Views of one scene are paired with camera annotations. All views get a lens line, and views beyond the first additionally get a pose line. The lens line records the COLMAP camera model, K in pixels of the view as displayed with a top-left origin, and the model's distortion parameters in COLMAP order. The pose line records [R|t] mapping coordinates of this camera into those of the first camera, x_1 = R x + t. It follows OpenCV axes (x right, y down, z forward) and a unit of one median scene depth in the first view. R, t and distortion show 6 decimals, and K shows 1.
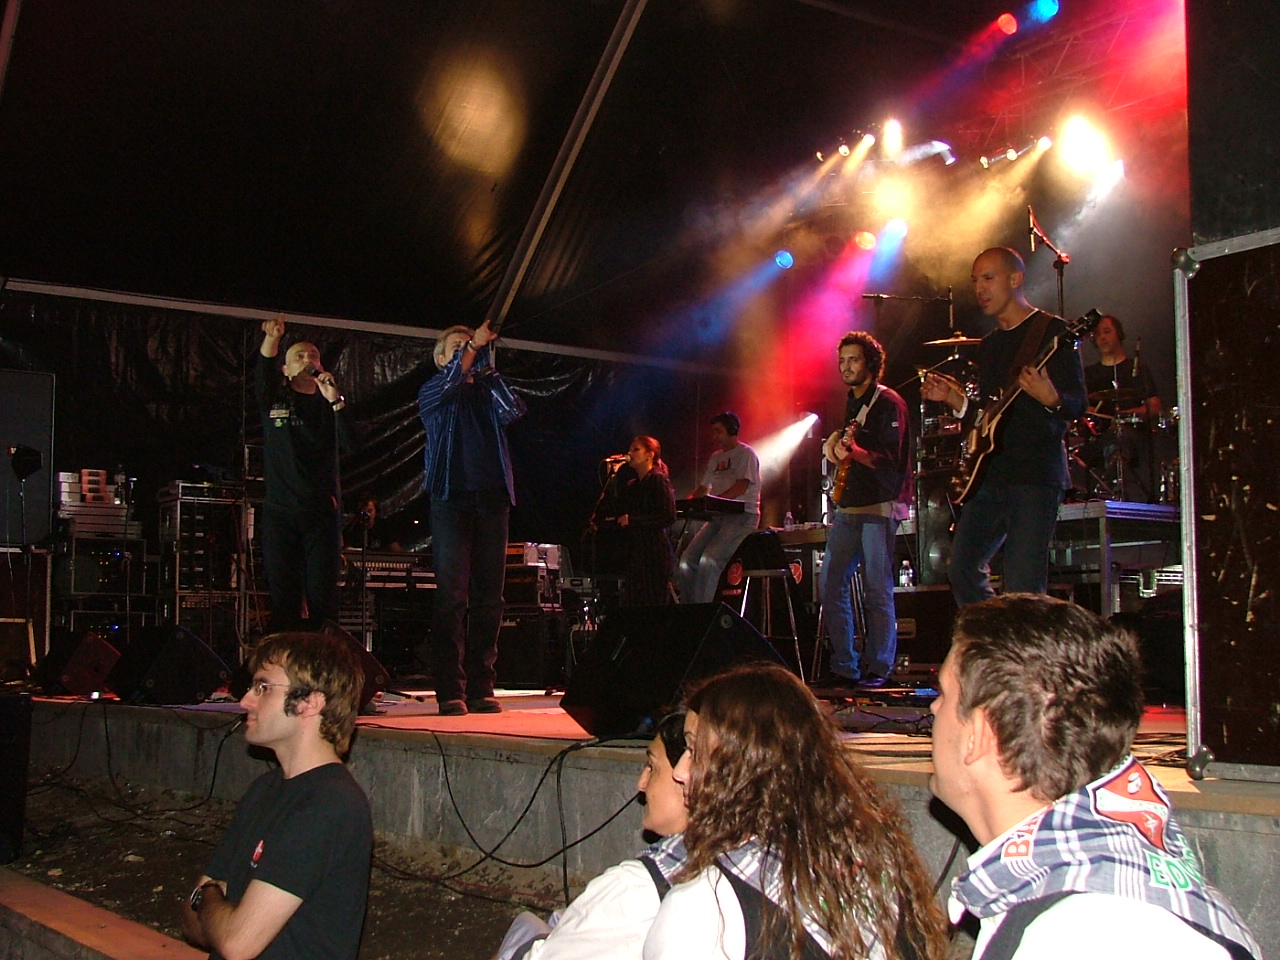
lens RADIAL K [[1653.8, 0, 642.6], [0, 1653.8, 503.6], [0, 0, 1]] dist [-0.169915, 0.391063]
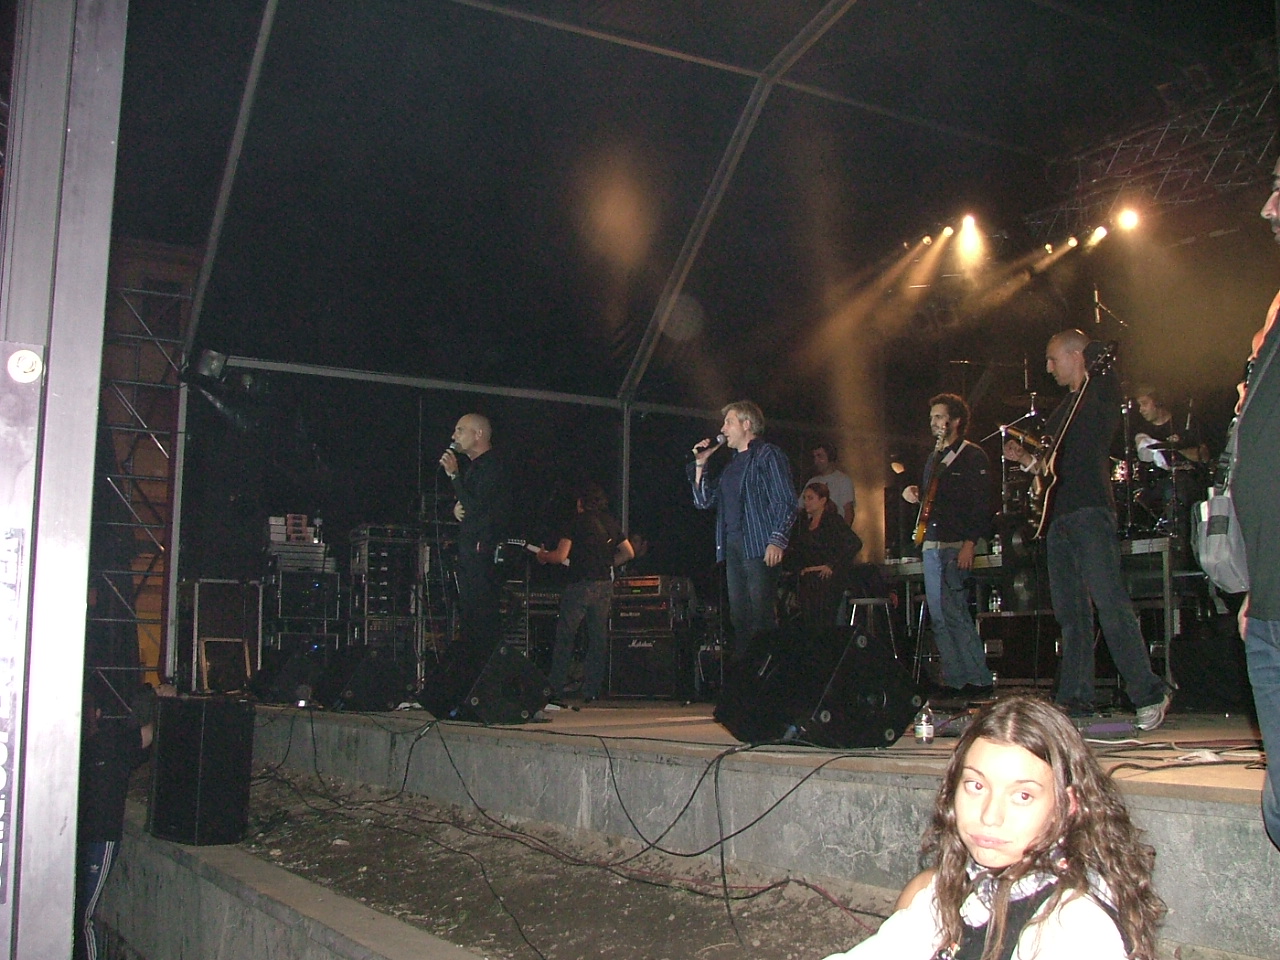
lens RADIAL K [[1399.2, 0, 640.5], [0, 1399.2, 507.7], [0, 0, 1]] dist [-0.222742, 0.349768]
pose [[0.997110, -0.003768, -0.075875, -0.023181], [0.001801, 0.999661, -0.025976, 0.003079], [0.075948, 0.025764, 0.996779, 0.025854]]
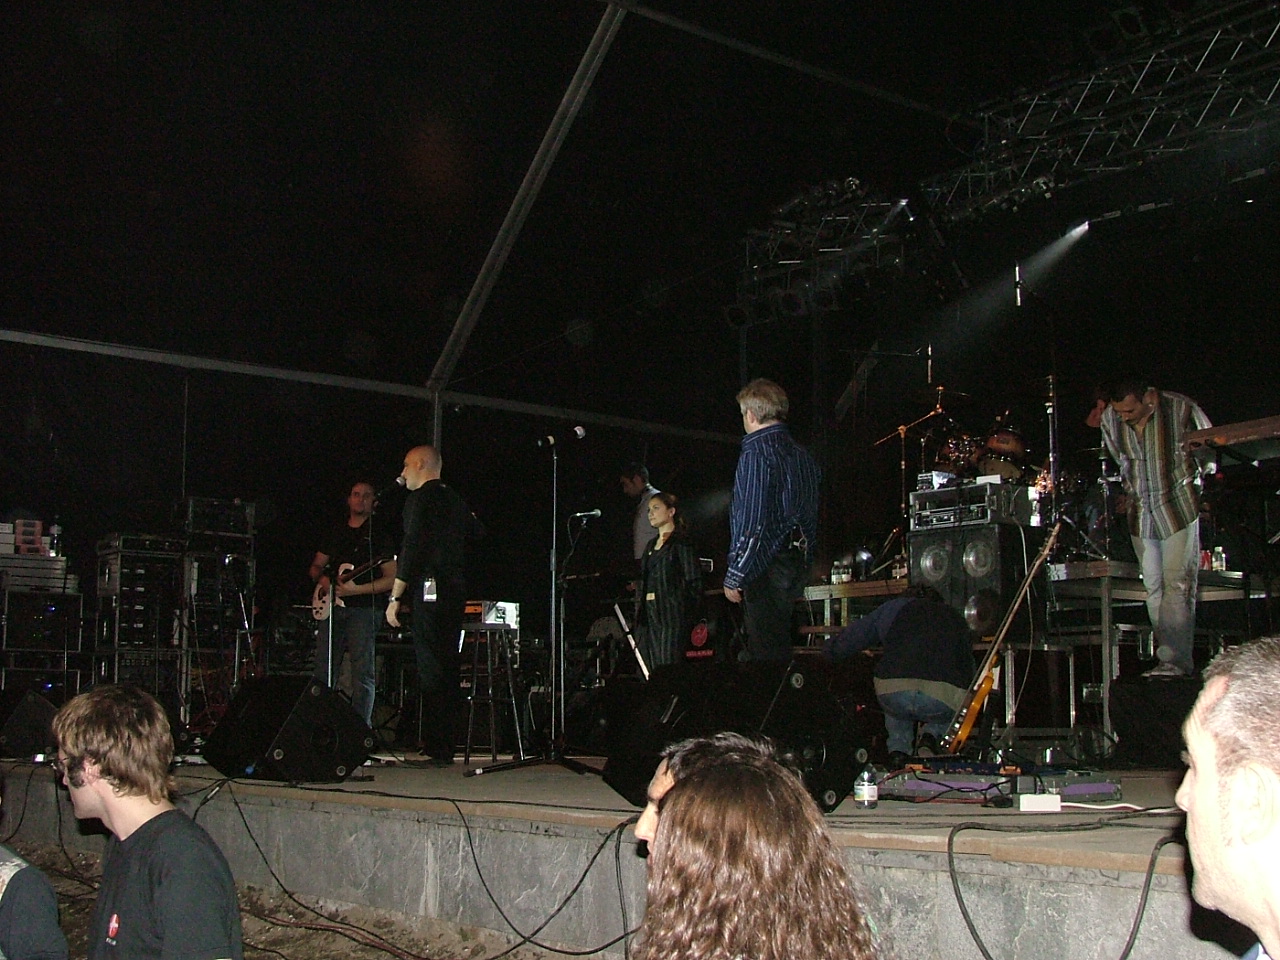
lens RADIAL K [[1653.8, 0, 642.6], [0, 1653.8, 503.6], [0, 0, 1]] dist [-0.169915, 0.391063]
pose [[0.998704, 0.011134, 0.049657, -0.065176], [-0.009220, 0.999212, -0.038608, 0.007904], [-0.050047, 0.038100, 0.998020, 0.076940]]
